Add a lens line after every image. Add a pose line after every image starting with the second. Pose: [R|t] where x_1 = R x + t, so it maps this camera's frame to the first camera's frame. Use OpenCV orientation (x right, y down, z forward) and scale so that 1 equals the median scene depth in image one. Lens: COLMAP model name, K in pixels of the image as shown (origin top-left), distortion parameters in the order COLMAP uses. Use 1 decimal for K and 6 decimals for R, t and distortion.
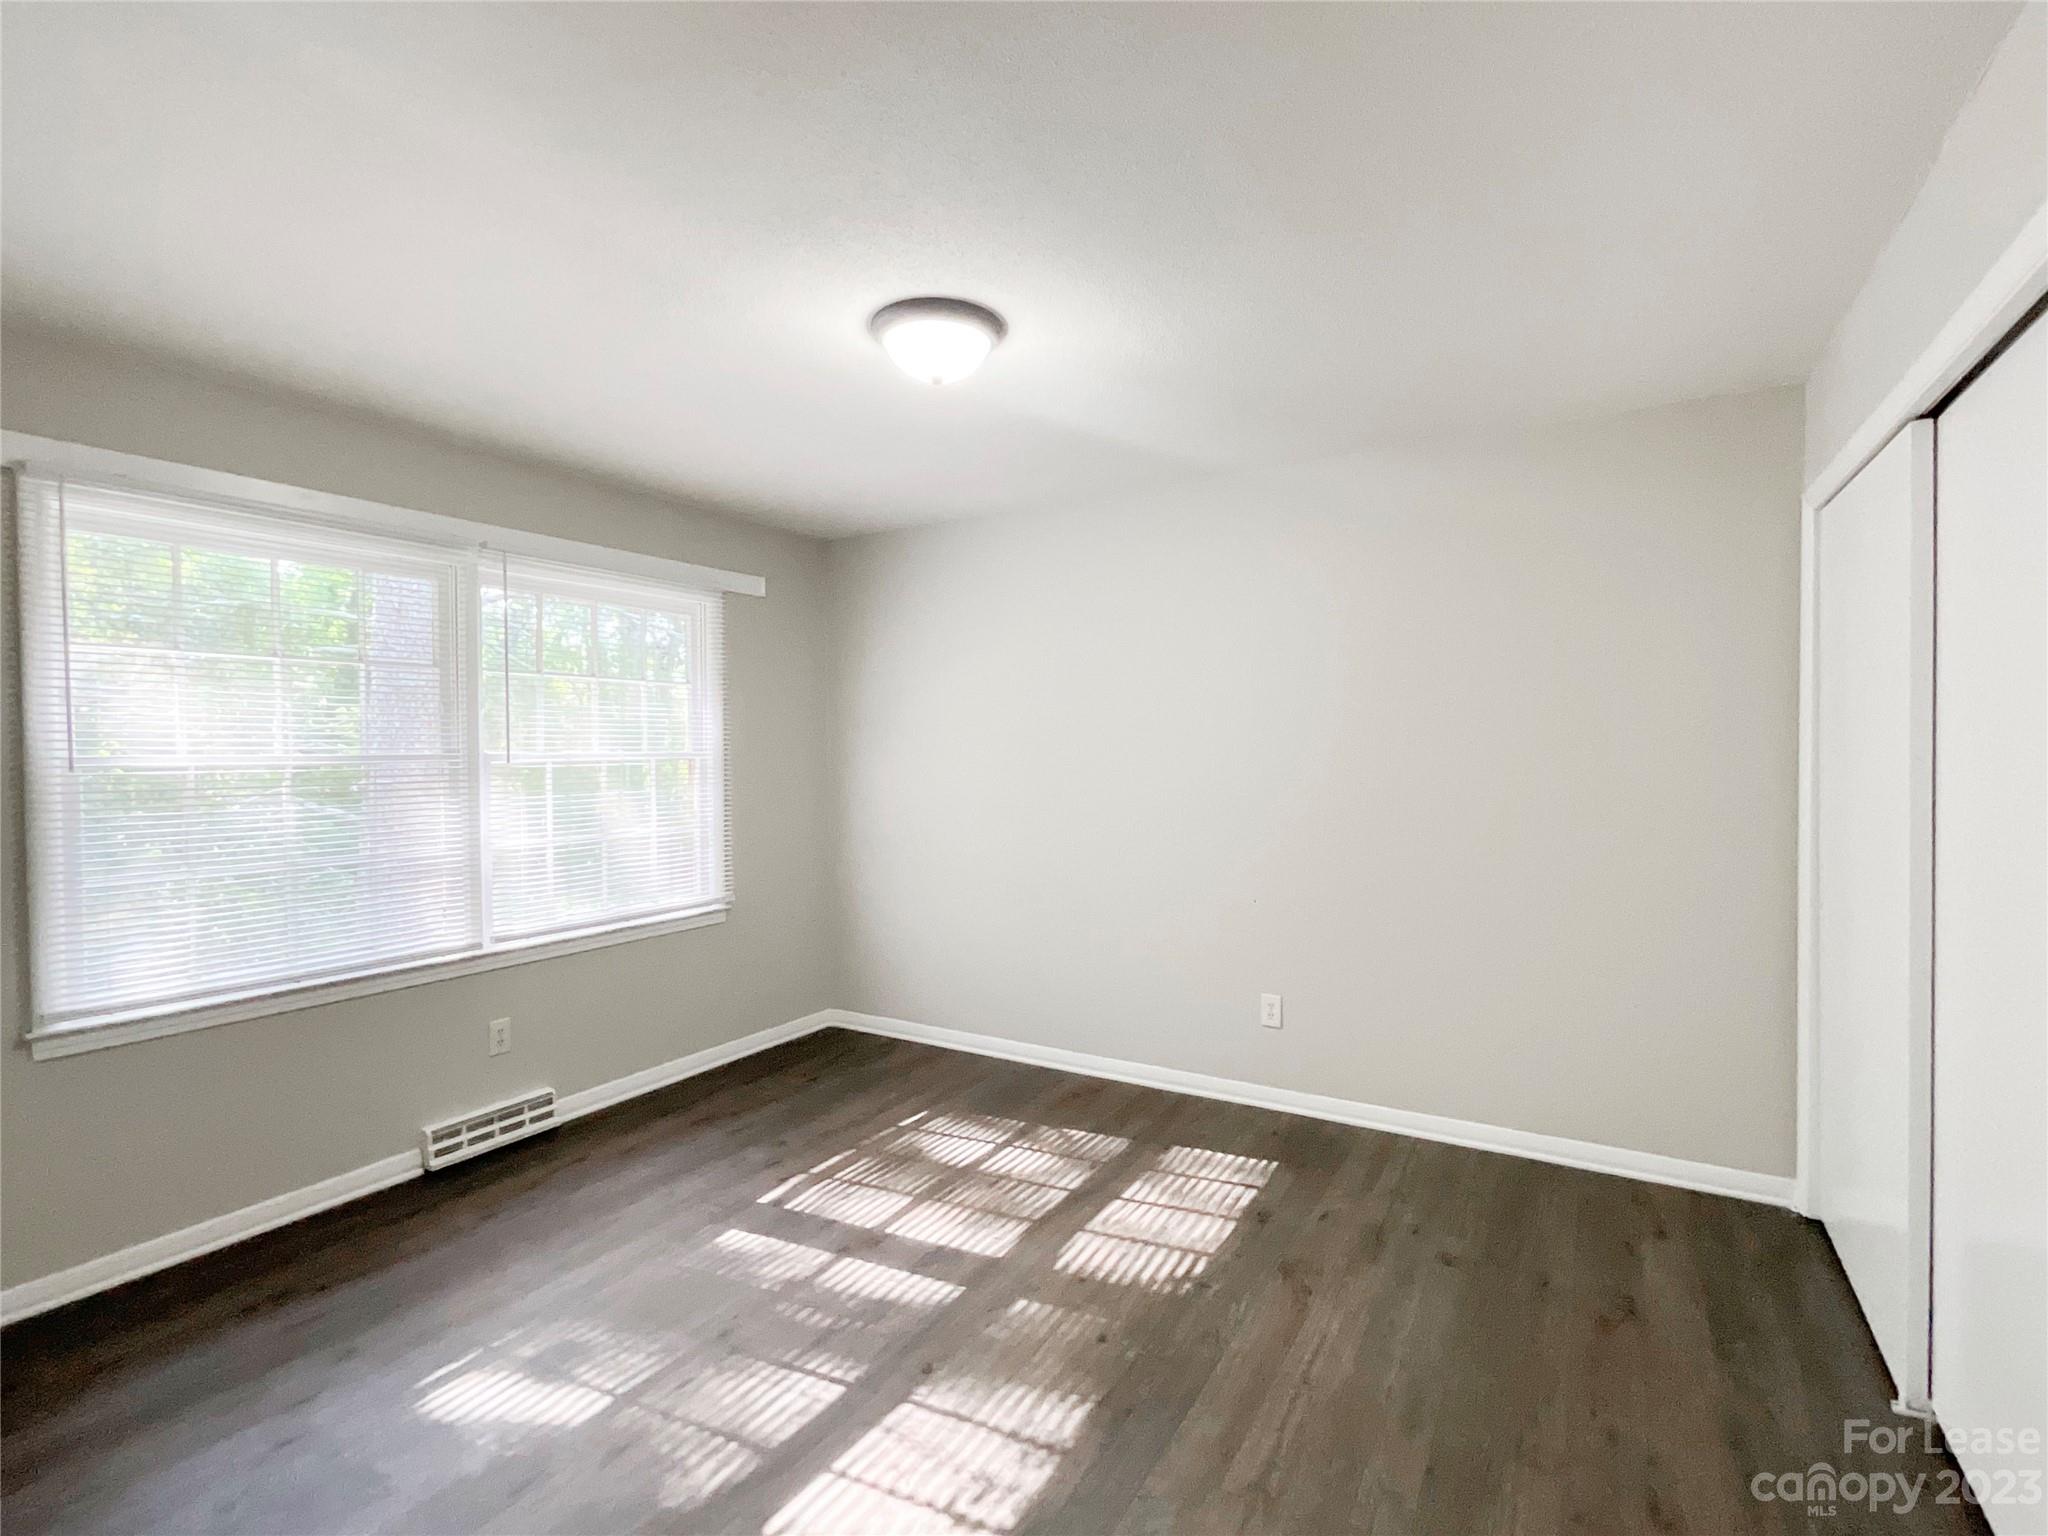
lens RADIAL K [[967.7, 0, 1030.2], [0, 967.7, 772.1], [0, 0, 1]] dist [-0.001224, 0.000923]
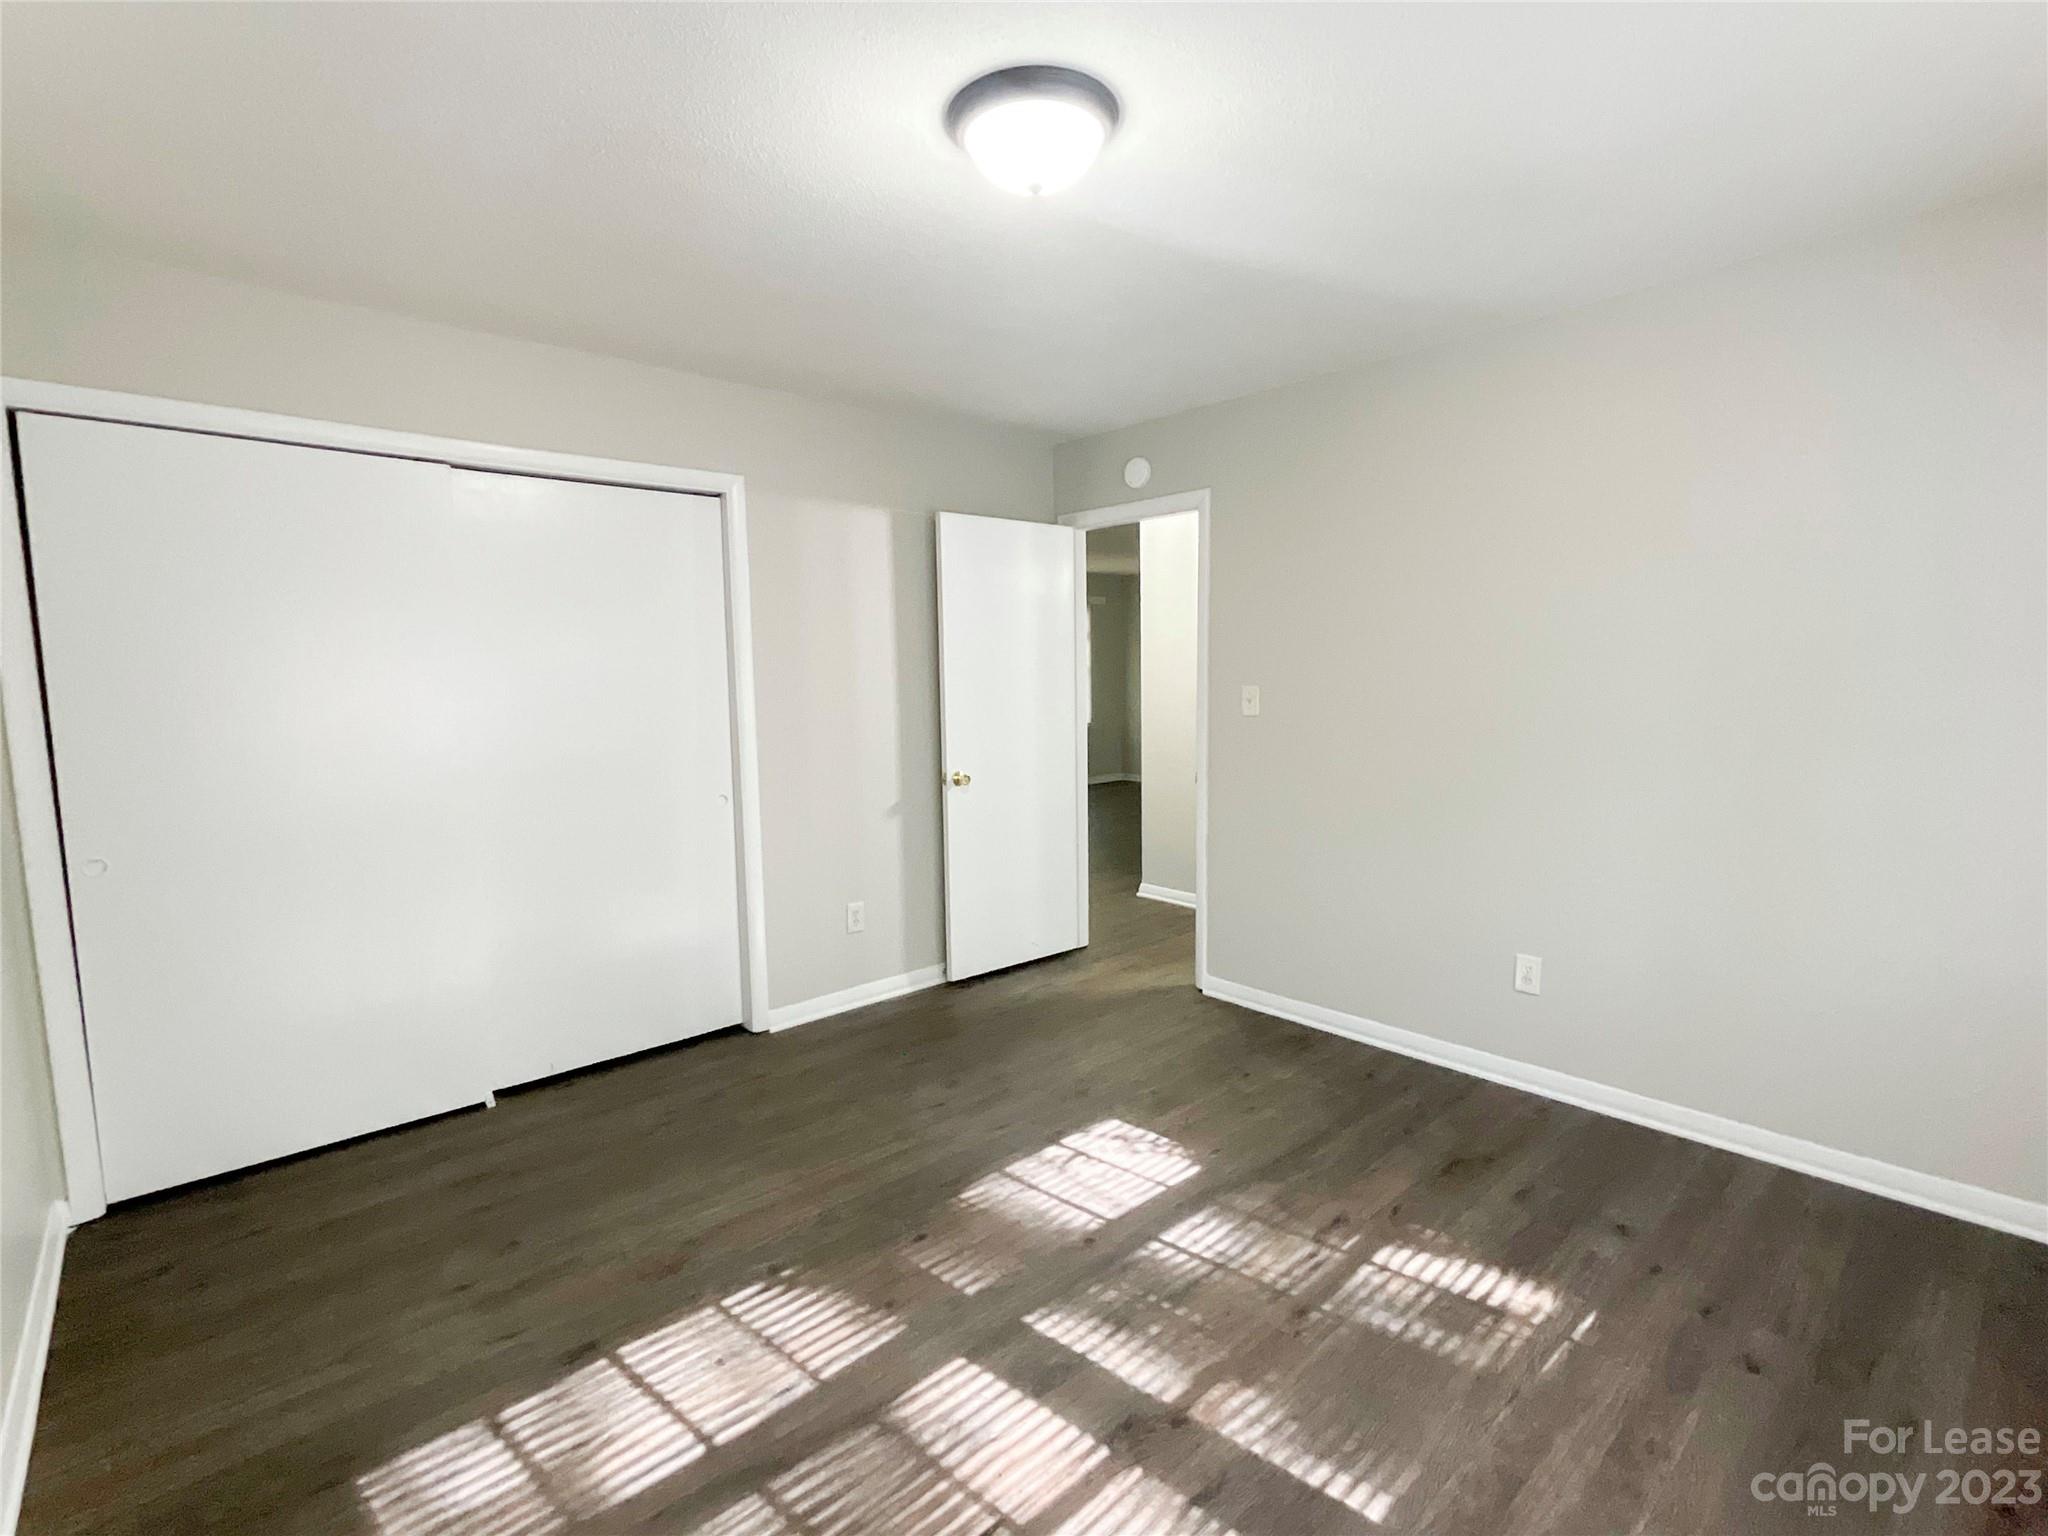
lens RADIAL K [[967.7, 0, 1030.2], [0, 967.7, 772.1], [0, 0, 1]] dist [-0.001224, 0.000923]
pose [[-0.959990, -0.002641, 0.280021, -0.314671], [0.031753, 0.992480, 0.118219, -0.032281], [-0.278227, 0.122381, -0.952687, 1.794531]]
